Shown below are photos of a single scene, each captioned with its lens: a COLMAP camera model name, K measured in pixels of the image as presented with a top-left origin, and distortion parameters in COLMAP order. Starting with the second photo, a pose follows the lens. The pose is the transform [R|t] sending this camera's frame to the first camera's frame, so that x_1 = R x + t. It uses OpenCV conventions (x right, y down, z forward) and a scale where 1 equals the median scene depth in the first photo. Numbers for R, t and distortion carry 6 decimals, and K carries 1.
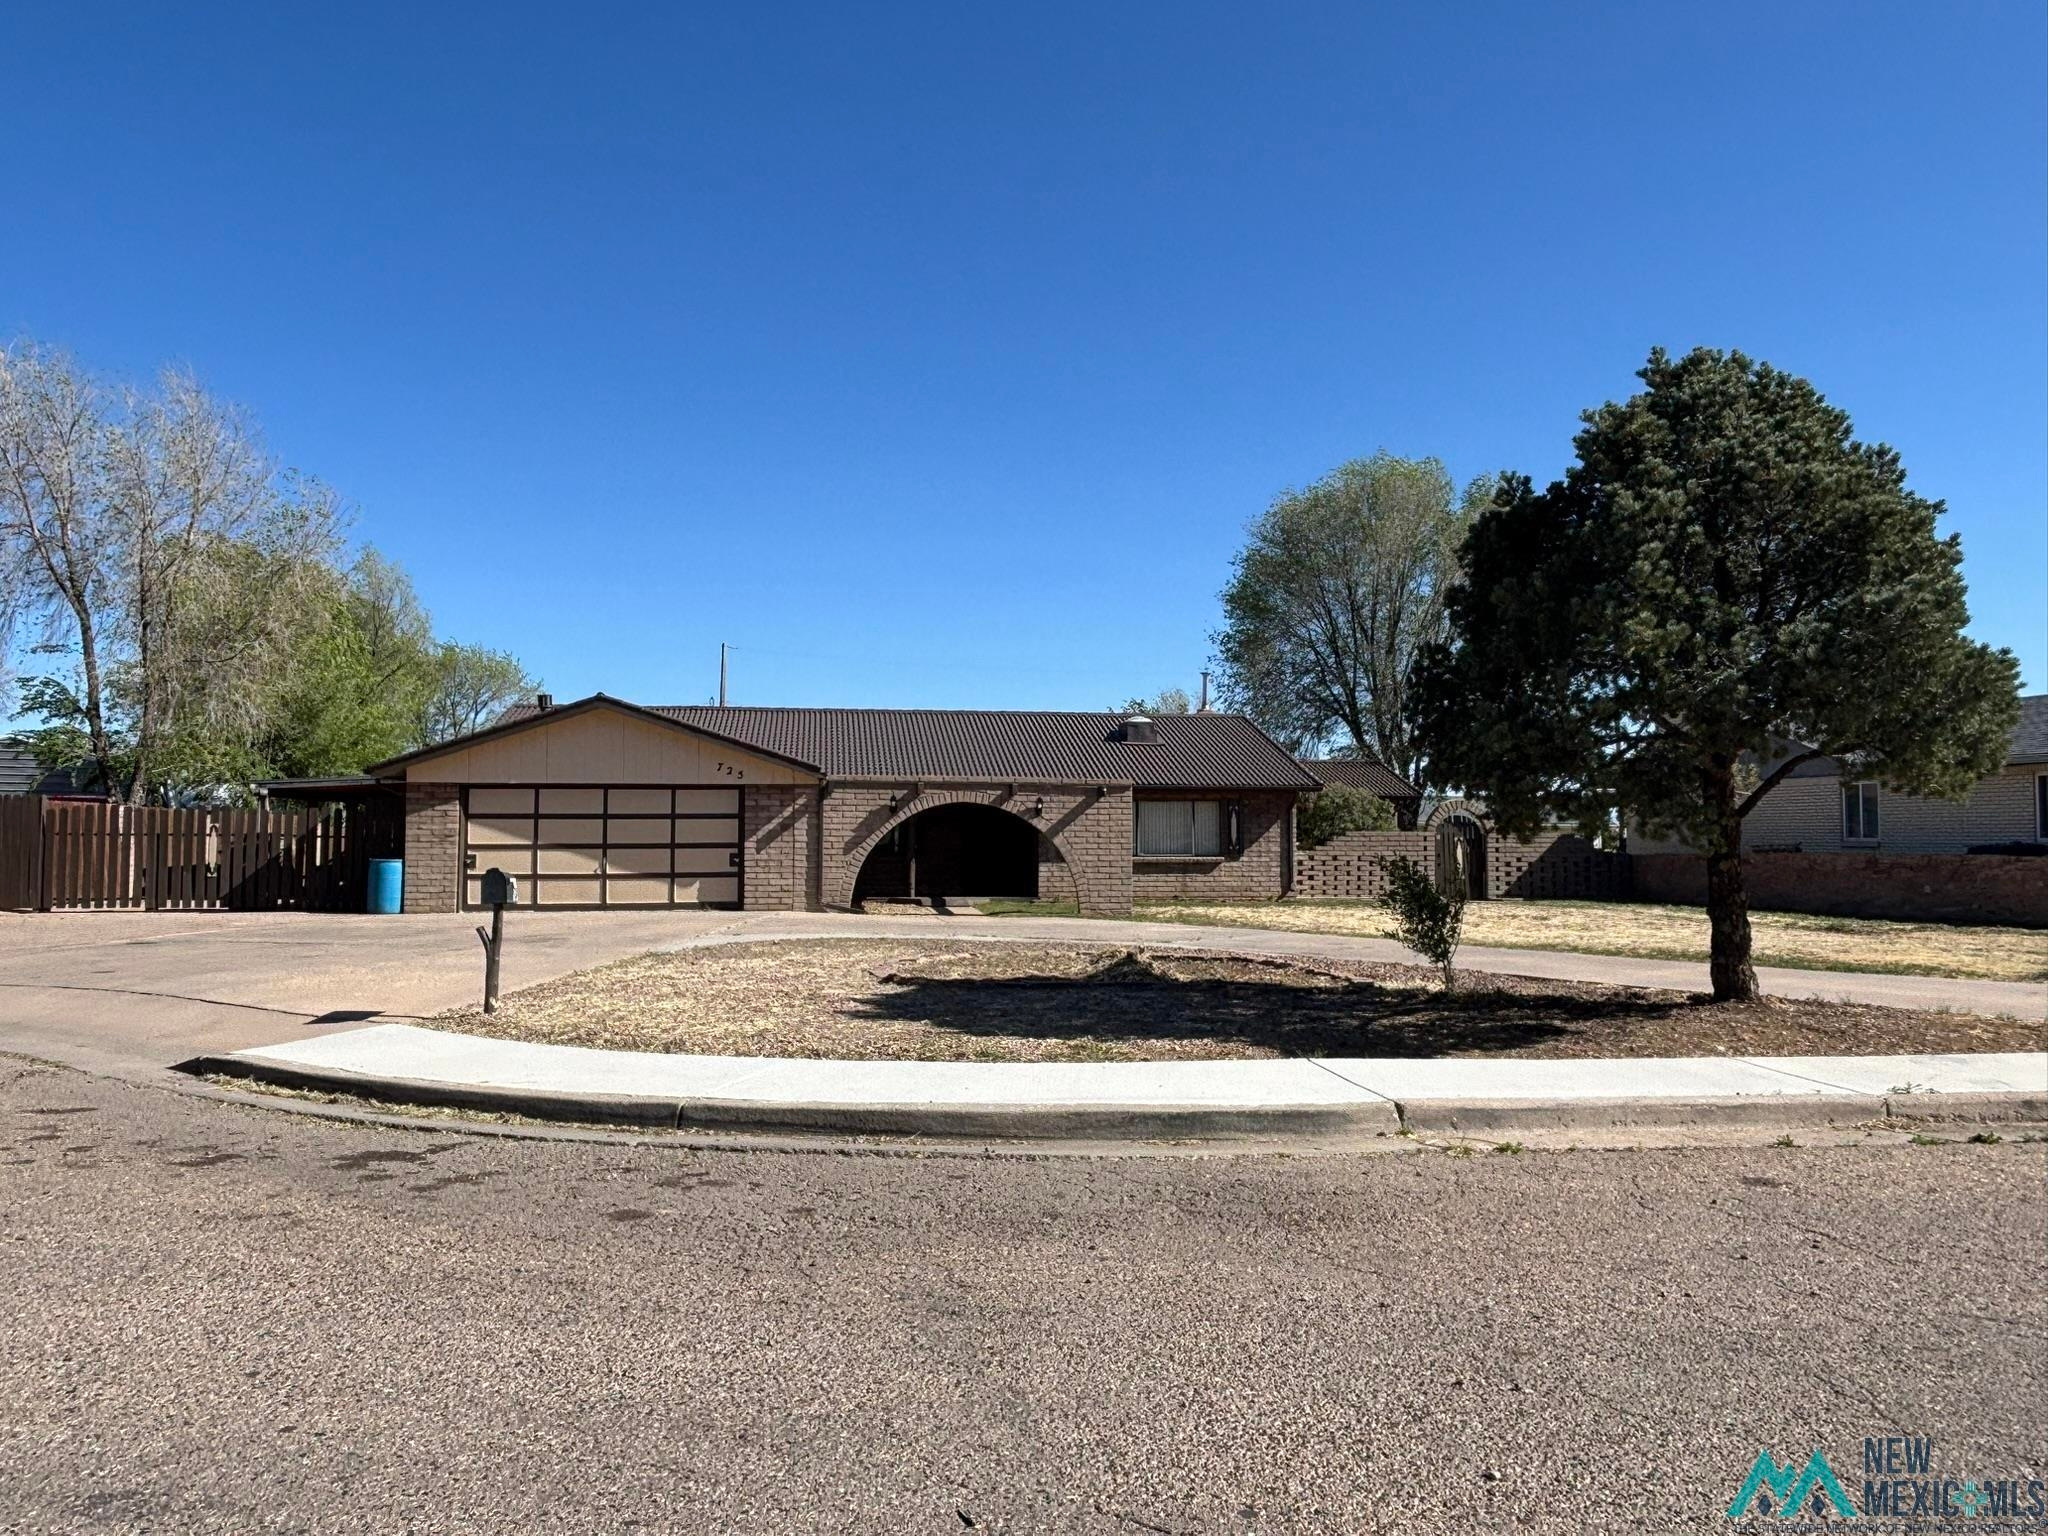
lens RADIAL K [[1433.4, 0, 1023.7], [0, 1433.4, 764.1], [0, 0, 1]] dist [0.008921, -0.000036]
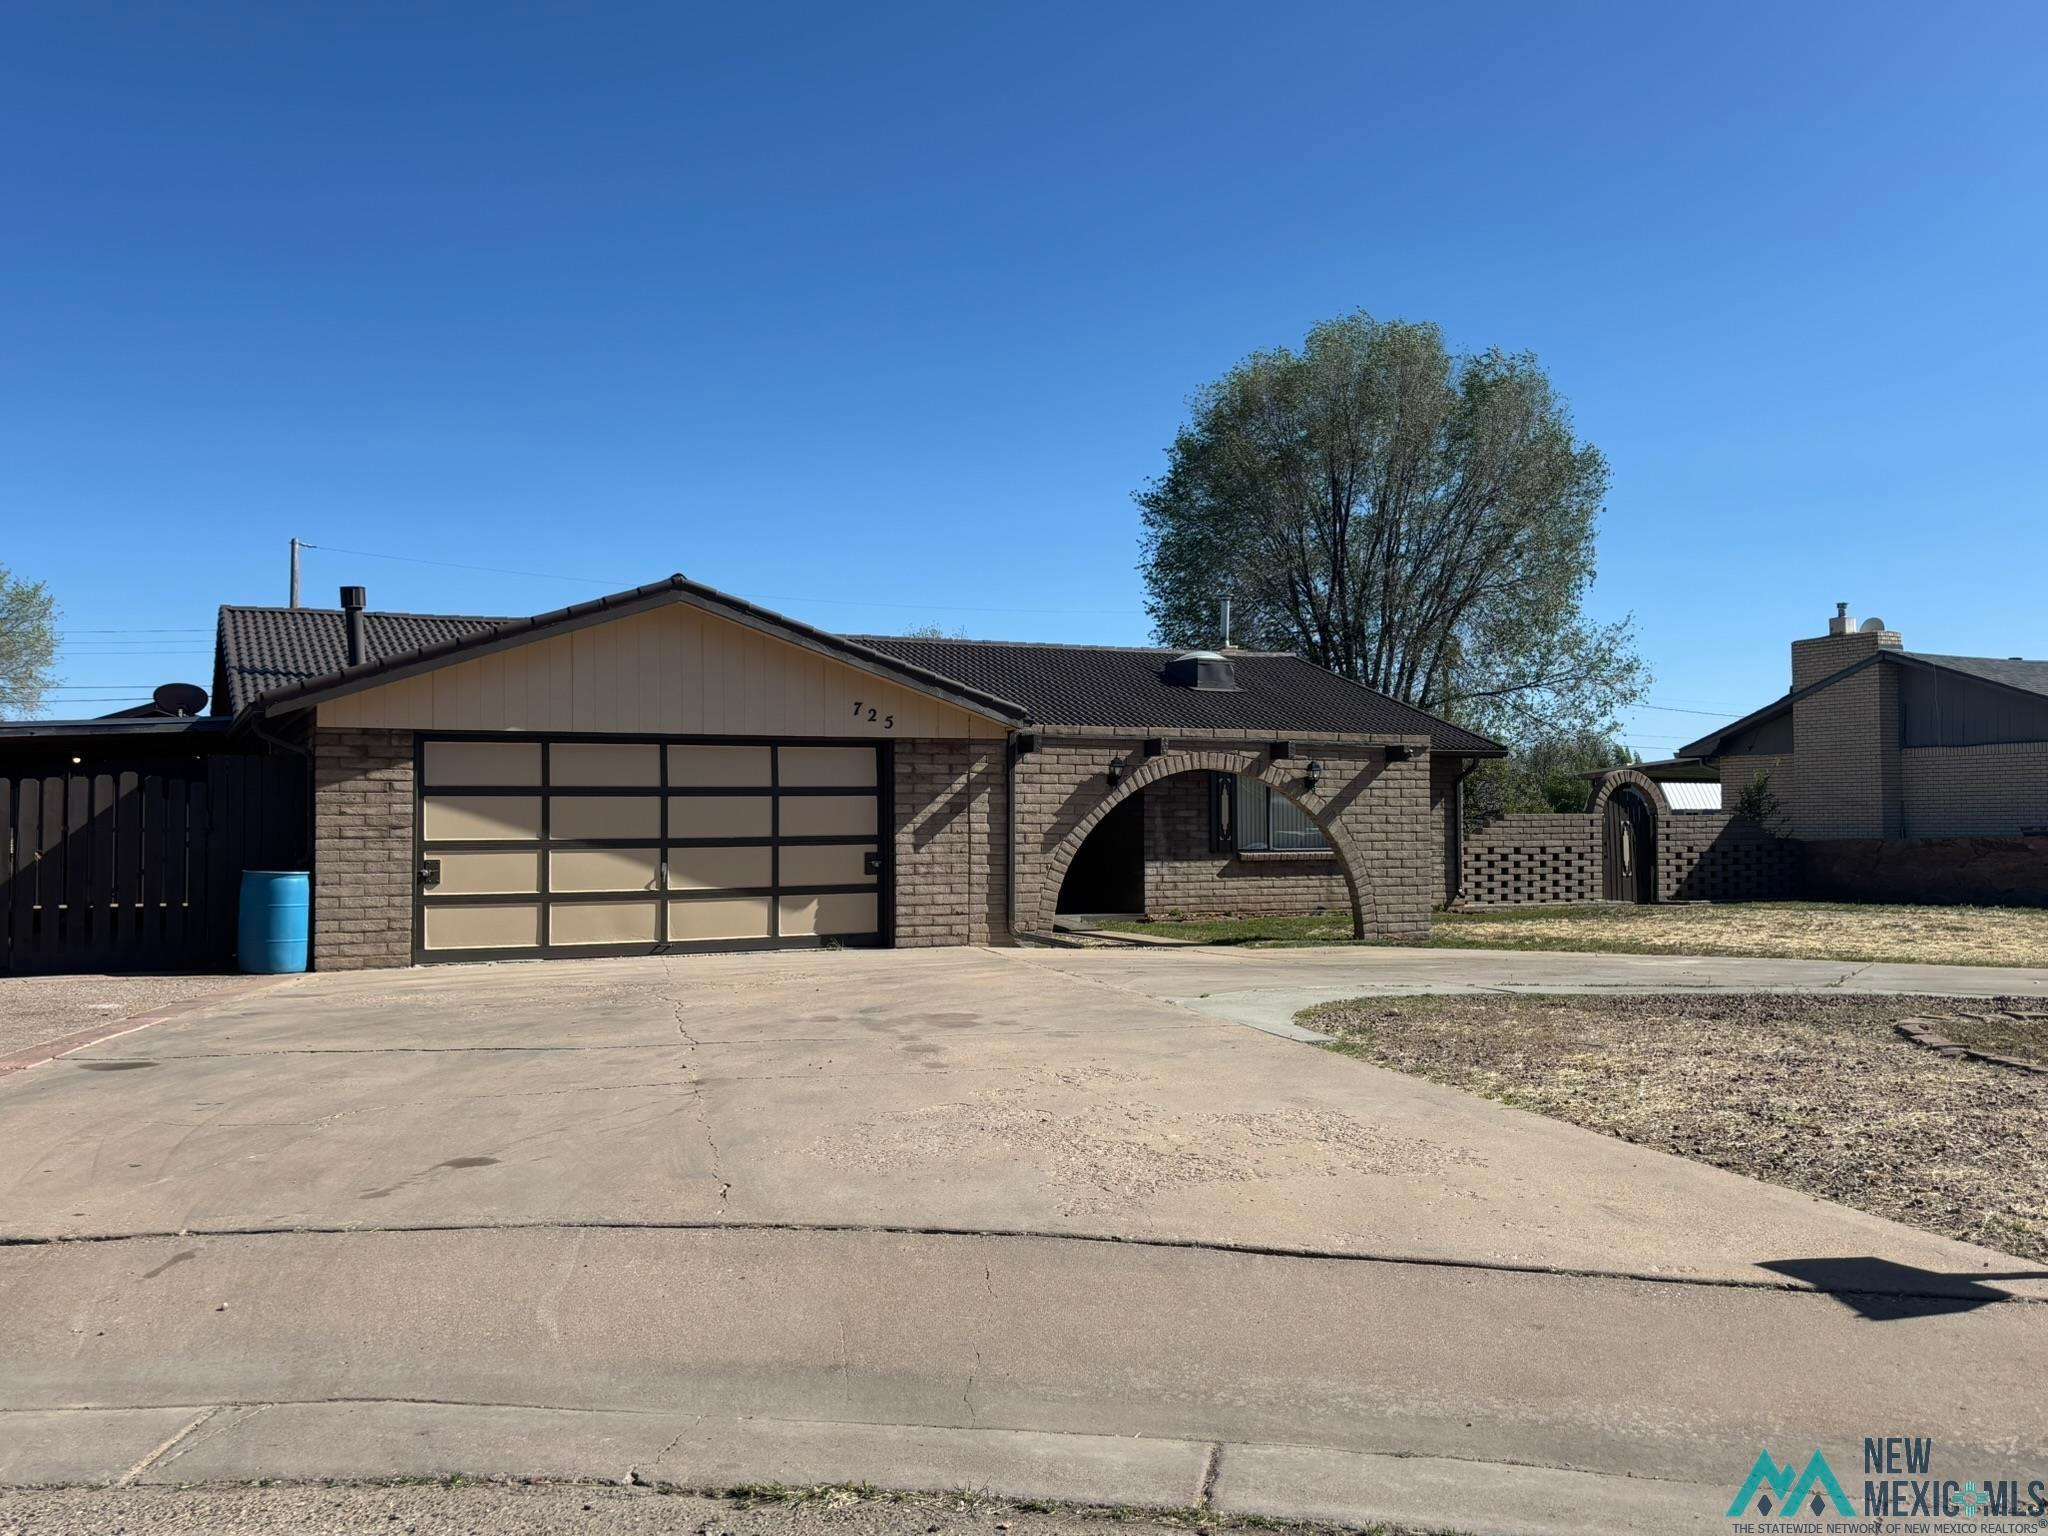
lens RADIAL K [[1783.6, 0, 1024.2], [0, 1783.6, 771.3], [0, 0, 1]] dist [0.012756, 0.002936]
pose [[0.946373, 0.003053, 0.323062, -0.384180], [-0.009352, 0.999795, 0.017948, 0.014203], [-0.322941, -0.020007, 0.946208, 0.273477]]
